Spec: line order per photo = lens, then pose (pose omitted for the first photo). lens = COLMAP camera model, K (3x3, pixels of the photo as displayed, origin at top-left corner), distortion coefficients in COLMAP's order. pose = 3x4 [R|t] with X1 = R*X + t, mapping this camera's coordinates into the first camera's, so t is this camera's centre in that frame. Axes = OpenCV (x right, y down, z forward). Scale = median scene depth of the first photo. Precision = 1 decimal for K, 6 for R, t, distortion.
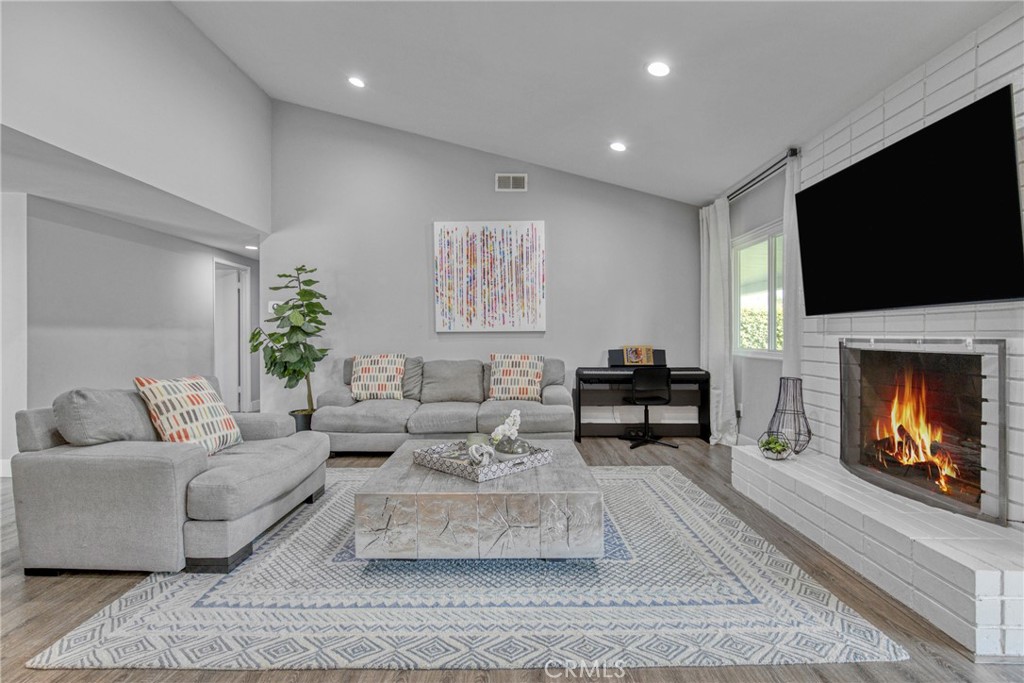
lens RADIAL K [[481.2, 0, 512.1], [0, 481.2, 331.2], [0, 0, 1]] dist [-0.020442, 0.006249]
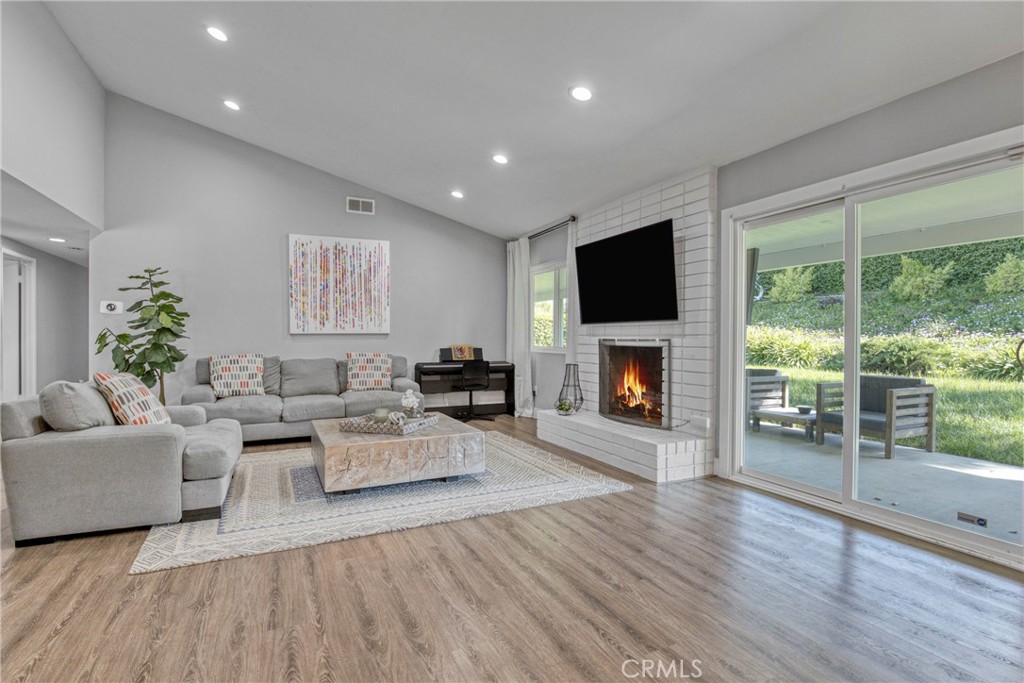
lens RADIAL K [[481.2, 0, 512.1], [0, 481.2, 331.2], [0, 0, 1]] dist [-0.020442, 0.006249]
pose [[0.900066, 0.006329, 0.435708, -0.222869], [-0.004748, 0.999978, -0.004718, -0.001501], [-0.435728, 0.002178, 0.900076, -0.264604]]
